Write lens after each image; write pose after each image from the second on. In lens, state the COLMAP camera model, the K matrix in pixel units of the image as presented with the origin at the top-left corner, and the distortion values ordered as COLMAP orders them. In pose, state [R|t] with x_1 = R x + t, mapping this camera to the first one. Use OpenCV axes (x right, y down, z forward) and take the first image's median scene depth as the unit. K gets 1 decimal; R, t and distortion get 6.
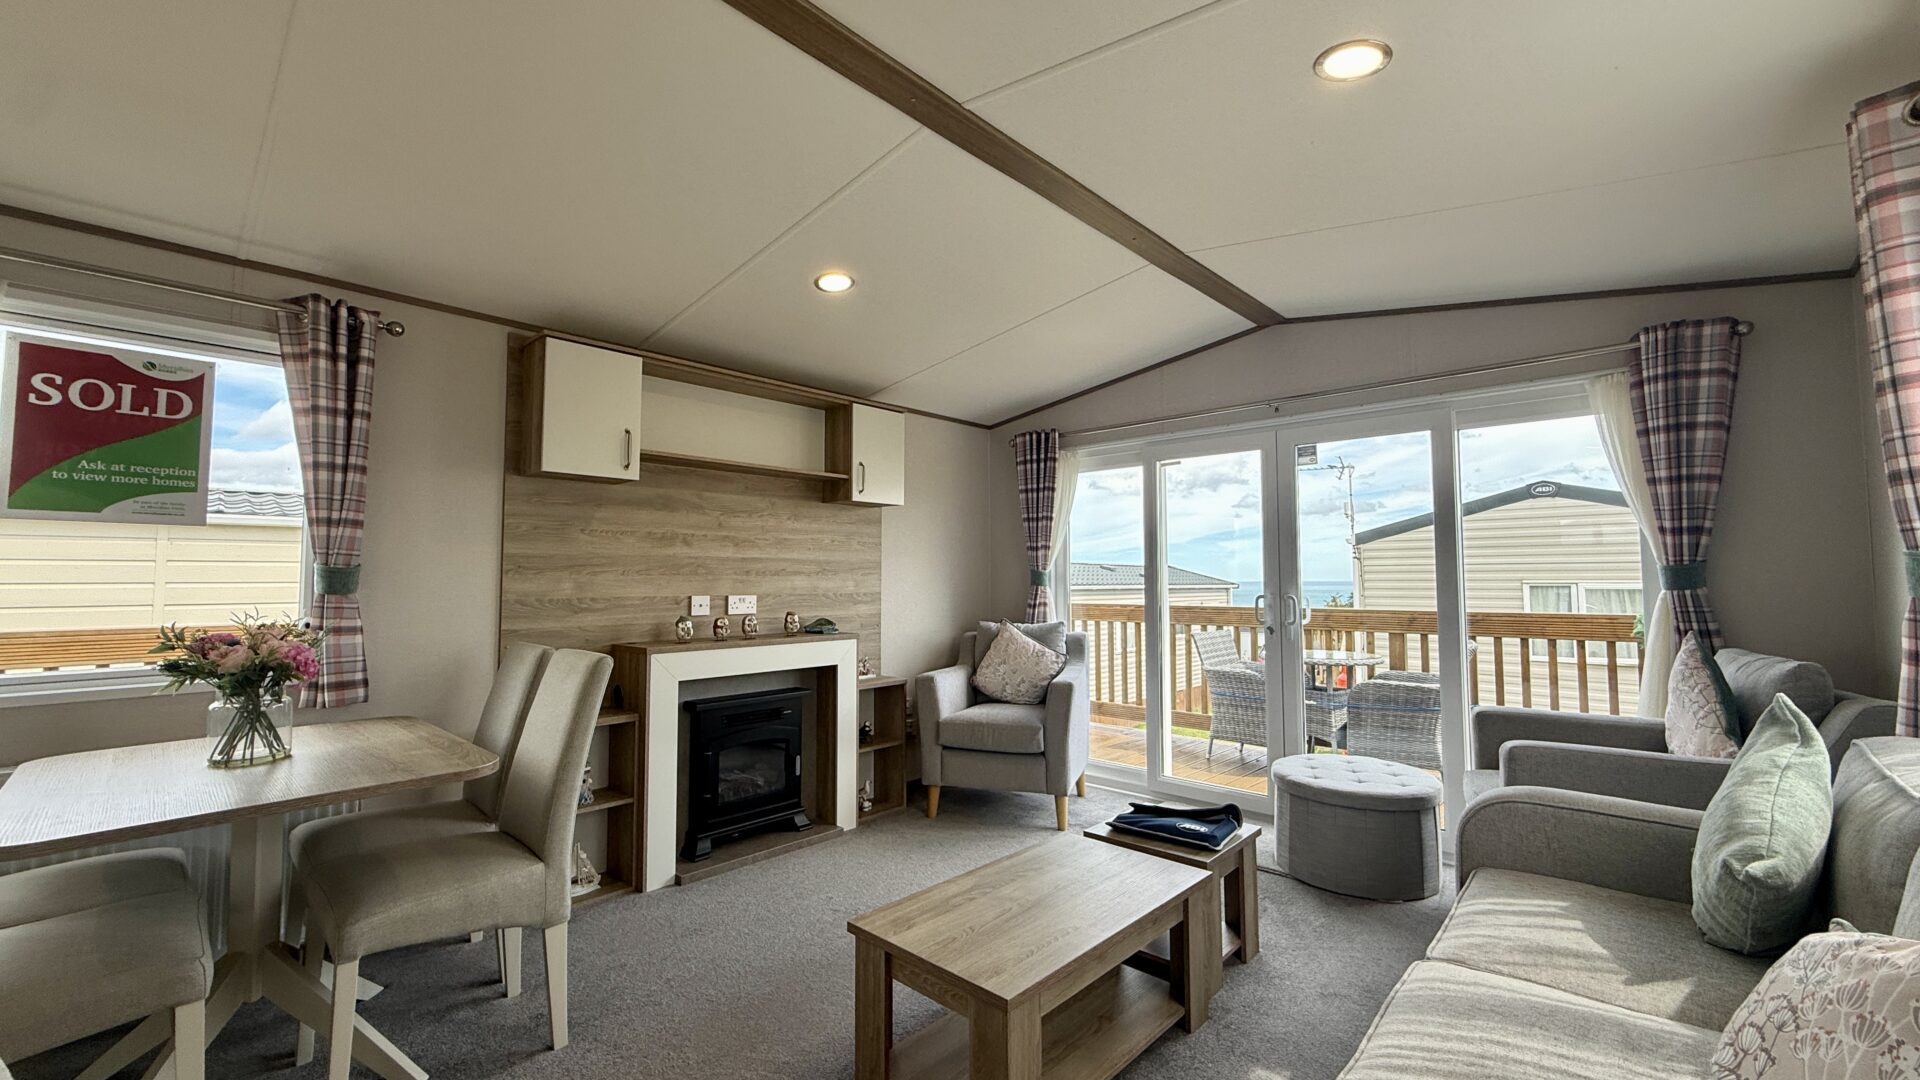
lens RADIAL K [[758.4, 0, 955.1], [0, 758.4, 538.4], [0, 0, 1]] dist [-0.000407, -0.000240]
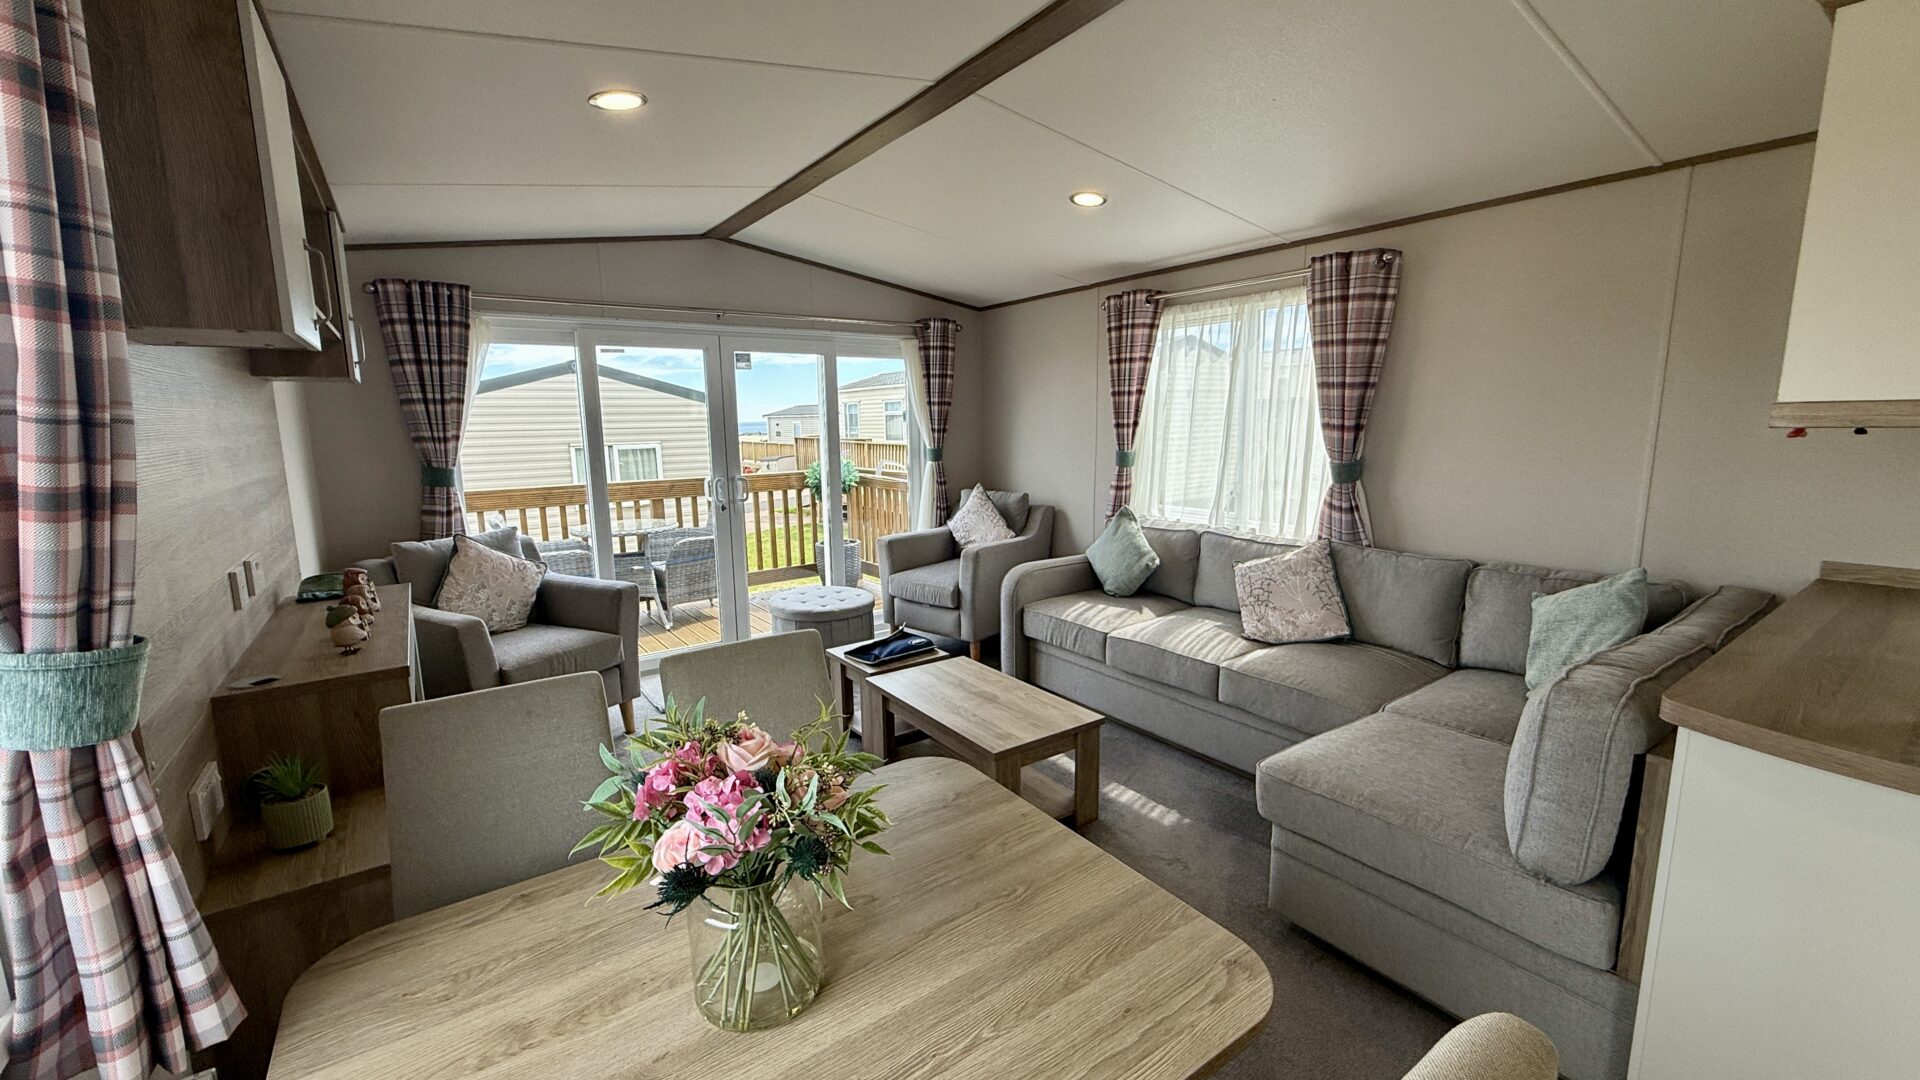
lens RADIAL K [[758.4, 0, 955.1], [0, 758.4, 538.4], [0, 0, 1]] dist [-0.000407, -0.000240]
pose [[0.203599, -0.156205, 0.966513, -0.698095], [-0.039694, 0.985062, 0.167565, -0.047595], [-0.978249, -0.072481, 0.194357, 0.416185]]
